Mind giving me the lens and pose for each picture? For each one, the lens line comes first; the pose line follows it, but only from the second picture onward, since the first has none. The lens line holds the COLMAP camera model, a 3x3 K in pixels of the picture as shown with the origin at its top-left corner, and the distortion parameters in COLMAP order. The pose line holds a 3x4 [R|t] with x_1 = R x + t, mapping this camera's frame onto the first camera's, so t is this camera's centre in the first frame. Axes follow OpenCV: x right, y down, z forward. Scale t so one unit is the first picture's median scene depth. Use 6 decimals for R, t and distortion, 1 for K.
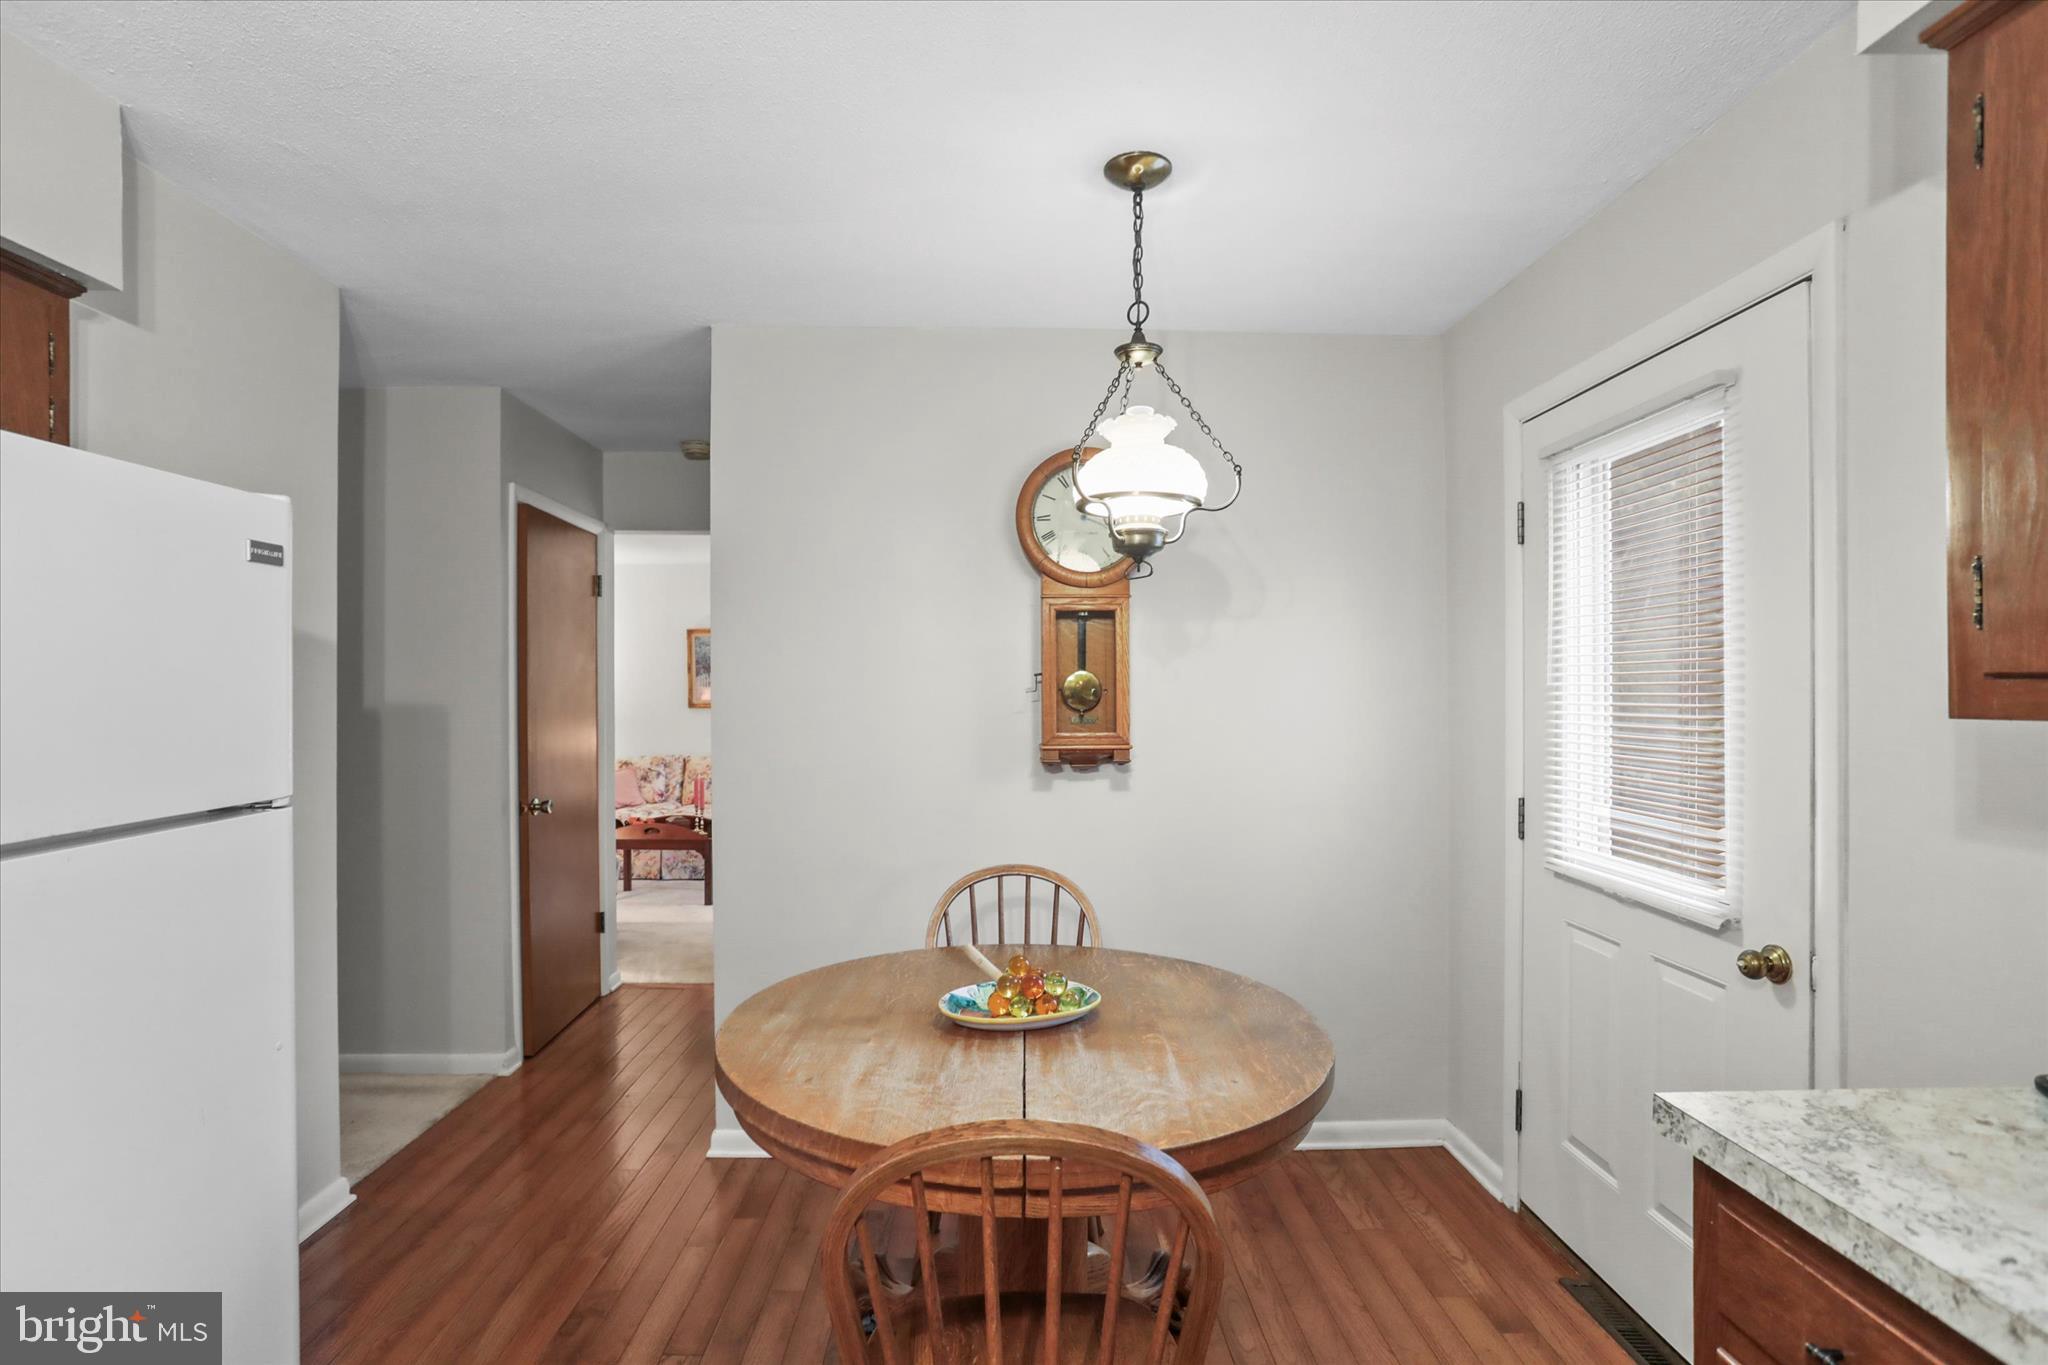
lens RADIAL K [[996.5, 0, 1013.9], [0, 996.5, 689.1], [0, 0, 1]] dist [-0.040342, 0.016743]
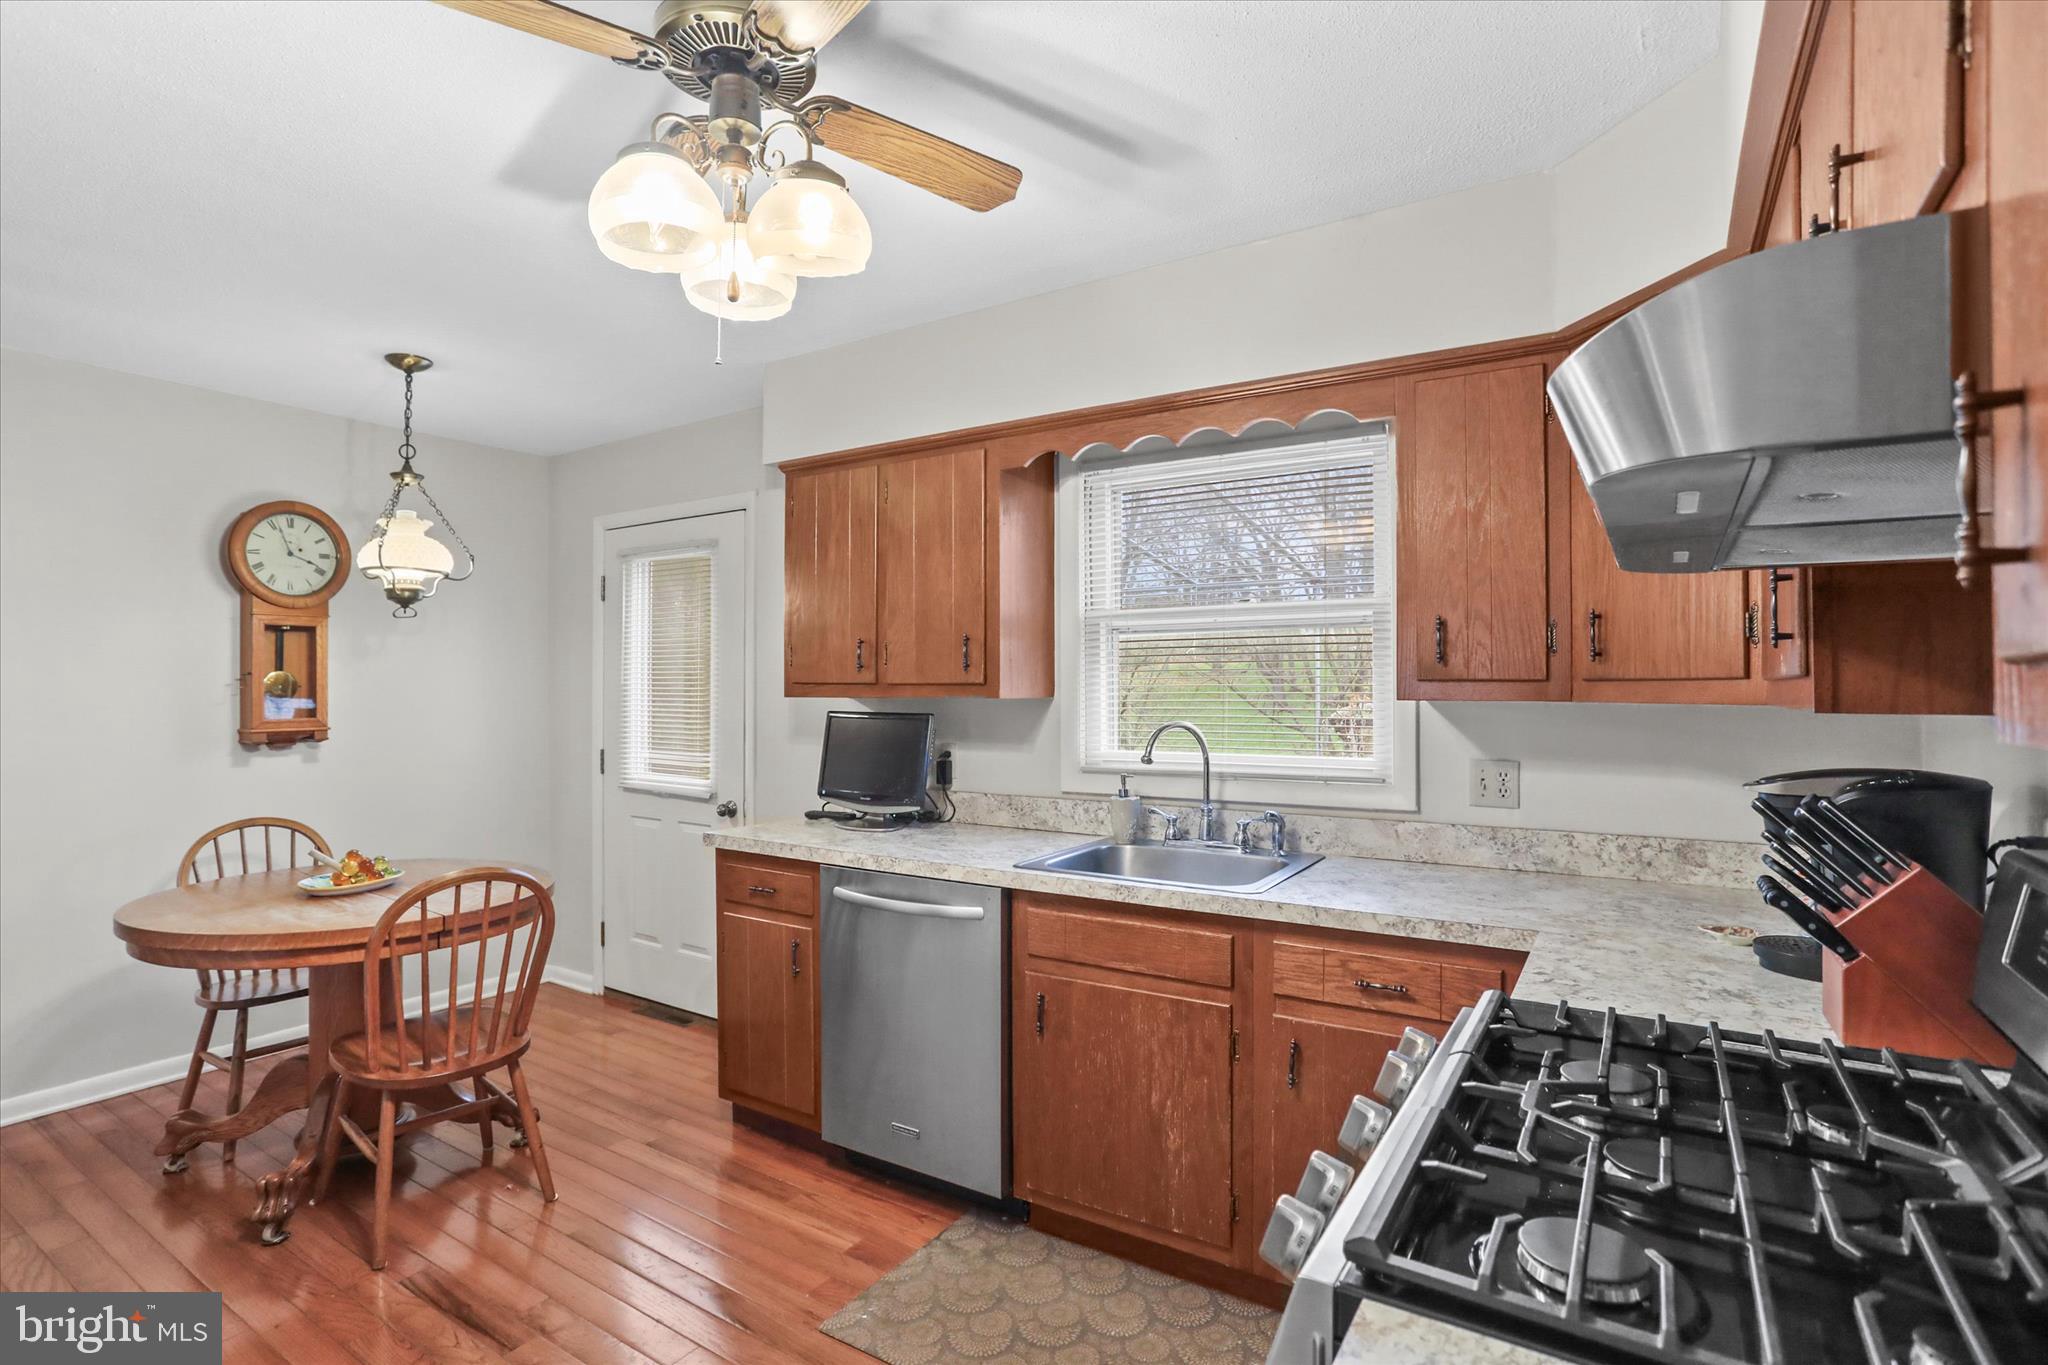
lens RADIAL K [[996.5, 0, 1021.5], [0, 996.5, 678.6], [0, 0, 1]] dist [-0.040342, 0.016743]
pose [[0.564234, 0.003666, 0.825607, -0.787296], [-0.002284, 0.999993, -0.002879, -0.012716], [-0.825612, -0.000261, 0.564238, -0.906464]]
